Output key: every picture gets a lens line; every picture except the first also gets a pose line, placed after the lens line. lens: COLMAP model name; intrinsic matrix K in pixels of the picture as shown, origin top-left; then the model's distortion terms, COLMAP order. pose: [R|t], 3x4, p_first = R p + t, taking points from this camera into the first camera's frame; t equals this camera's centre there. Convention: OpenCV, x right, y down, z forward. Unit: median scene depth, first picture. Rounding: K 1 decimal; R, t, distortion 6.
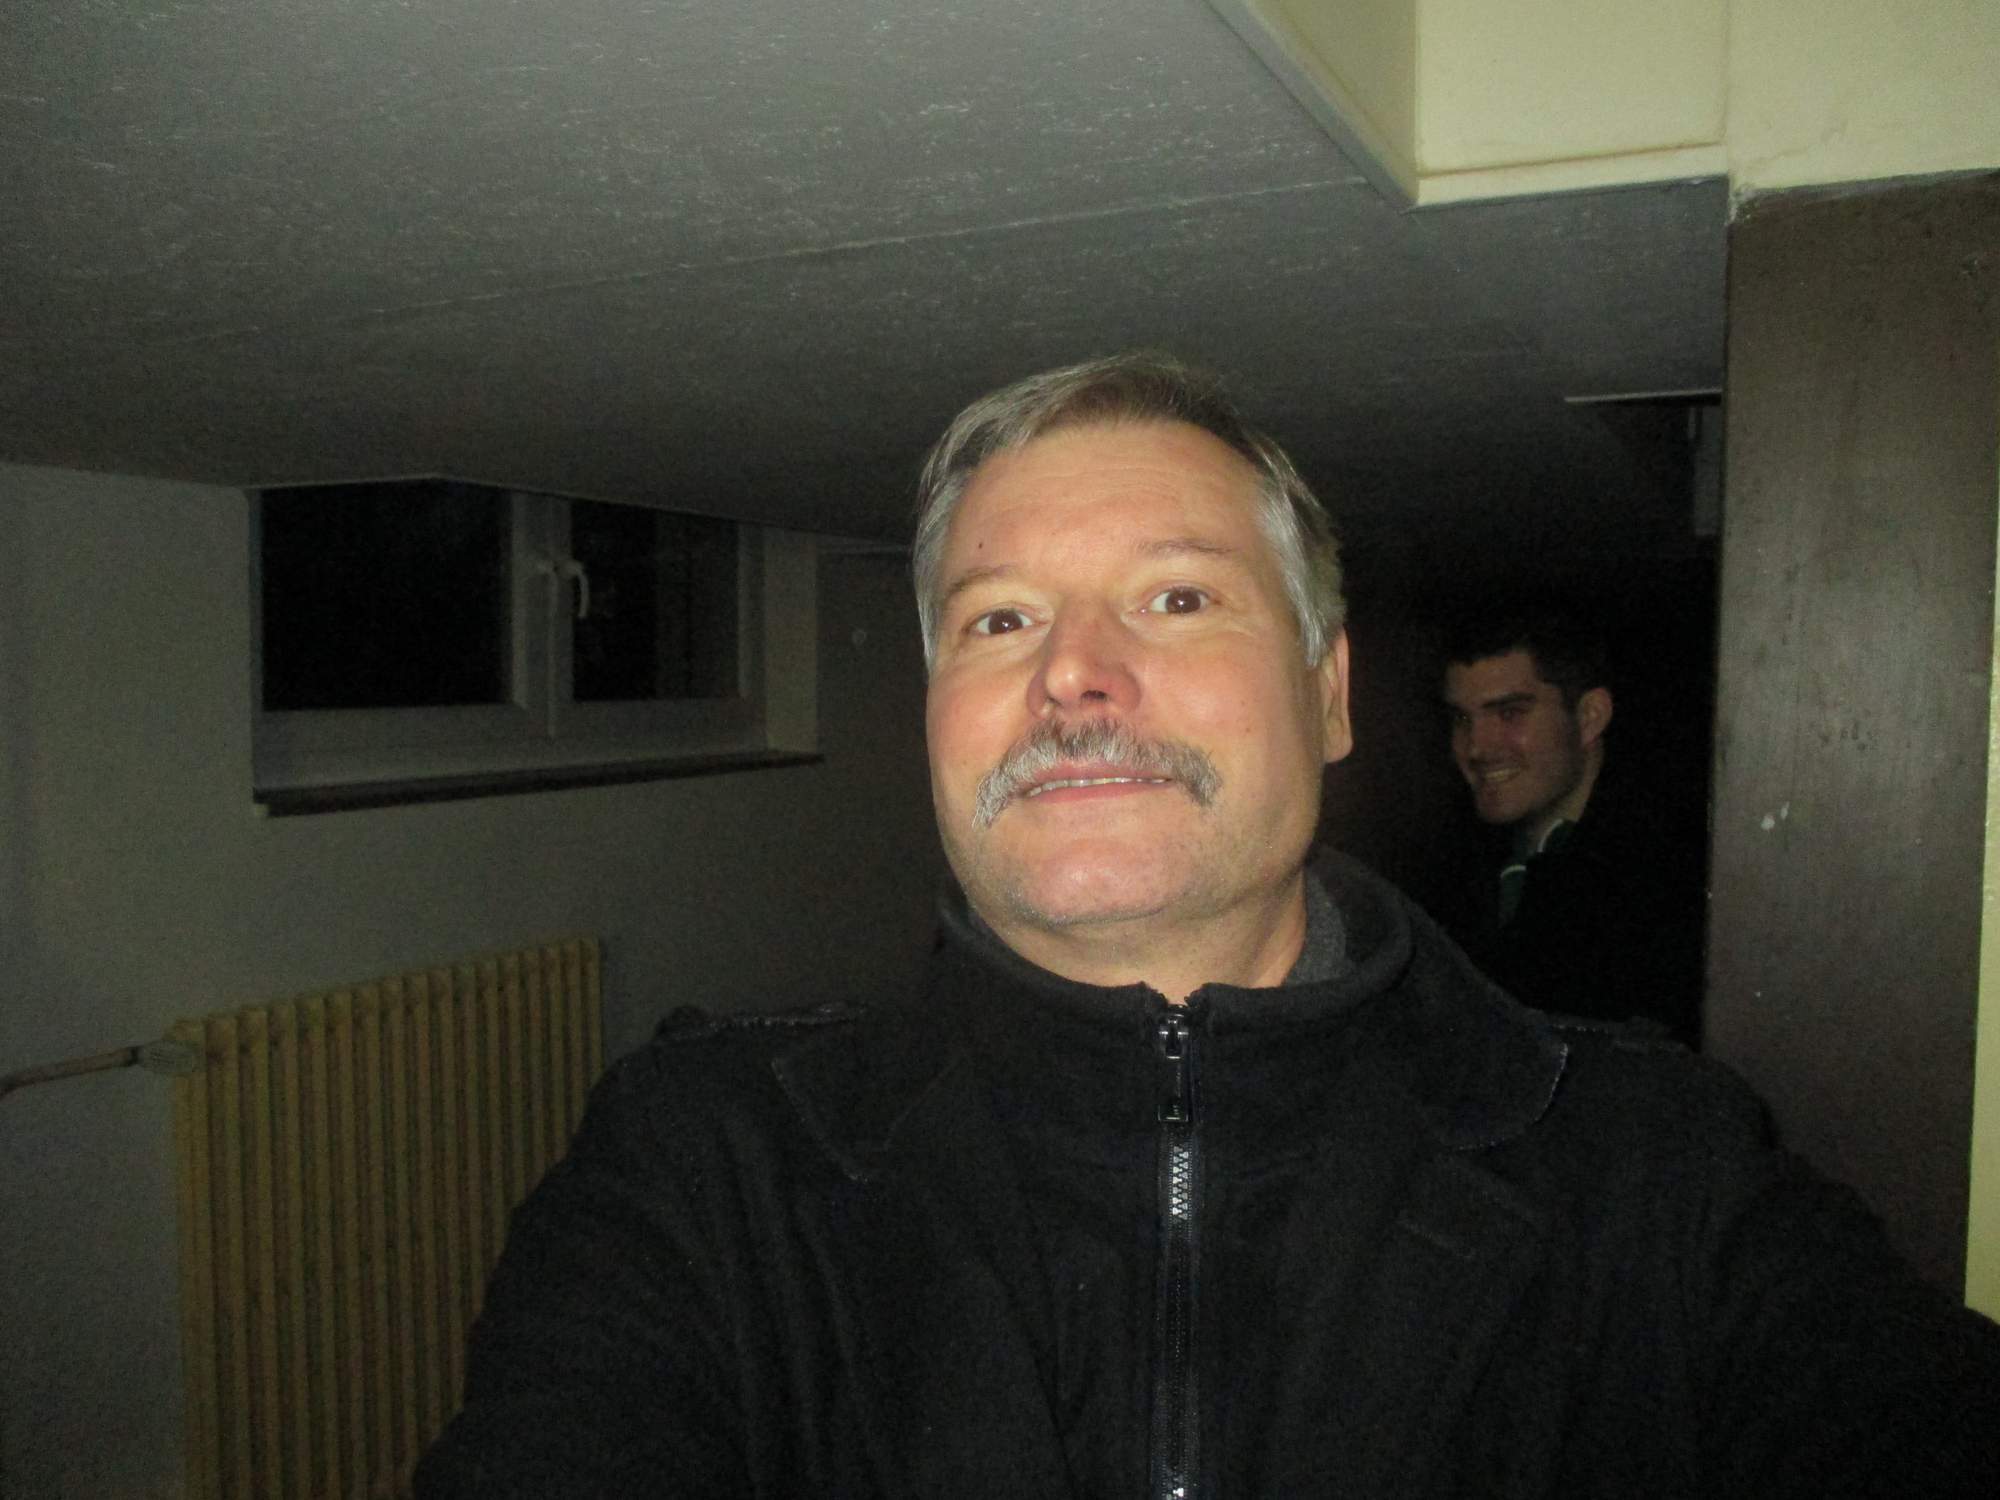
lens RADIAL K [[1653.4, 0, 983.3], [0, 1653.4, 741.4], [0, 0, 1]] dist [-0.004622, -0.002799]
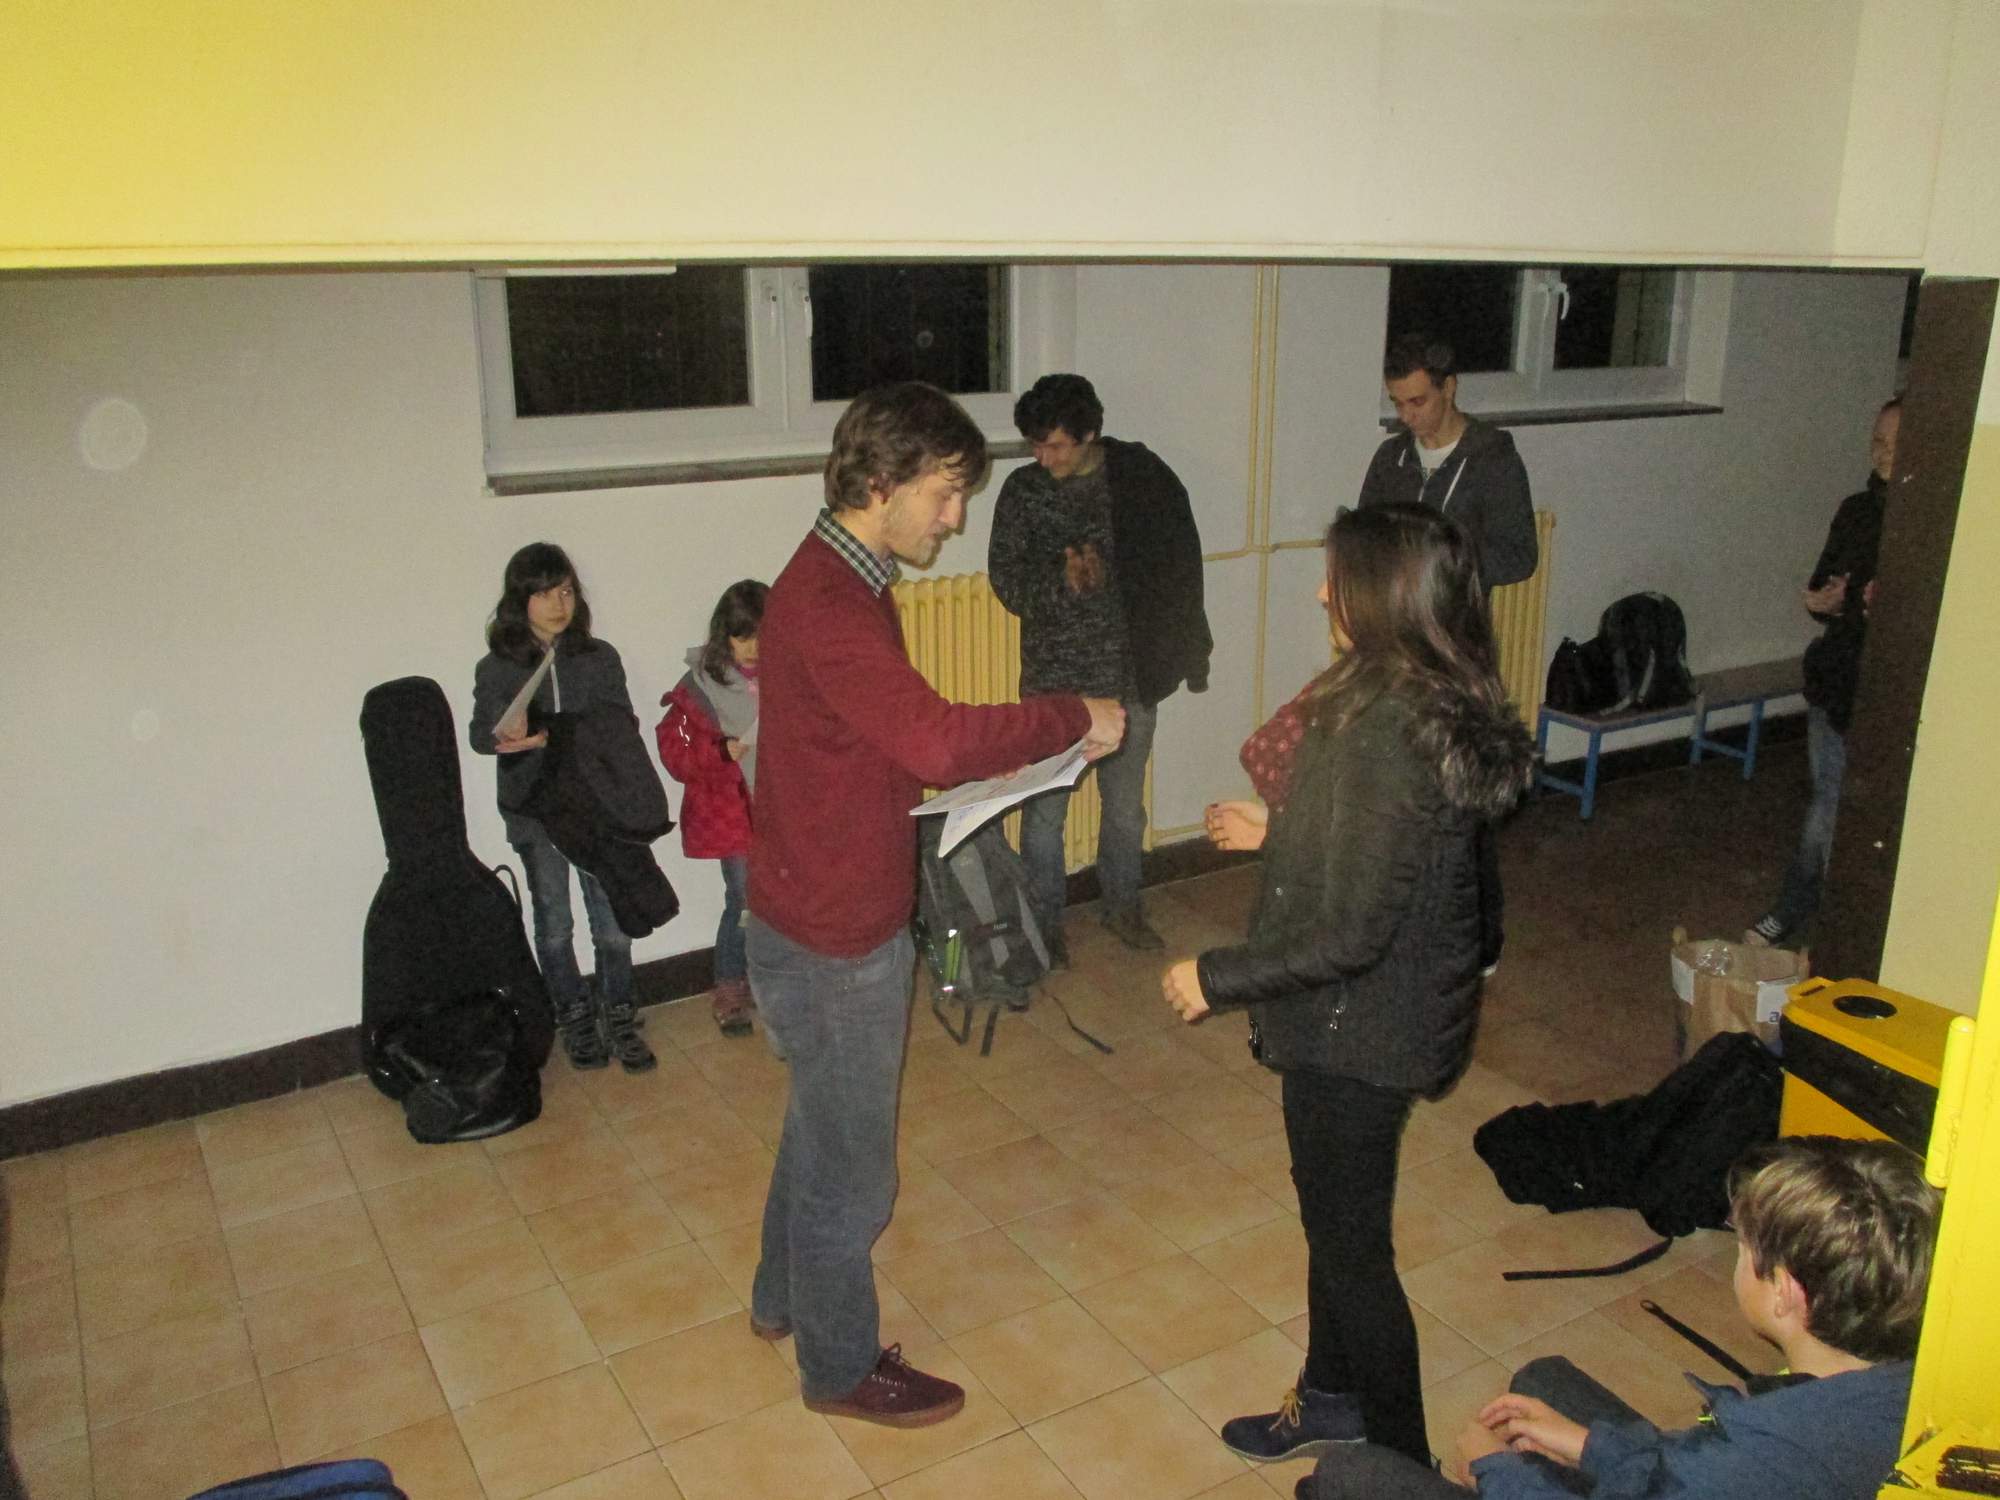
lens RADIAL K [[1703.9, 0, 1001.2], [0, 1703.9, 736.1], [0, 0, 1]] dist [-0.005556, -0.011451]
pose [[0.844400, 0.149040, -0.514564, 0.184172], [-0.029221, 0.971905, 0.233553, -0.043263], [0.534916, -0.182176, 0.825031, -0.650323]]
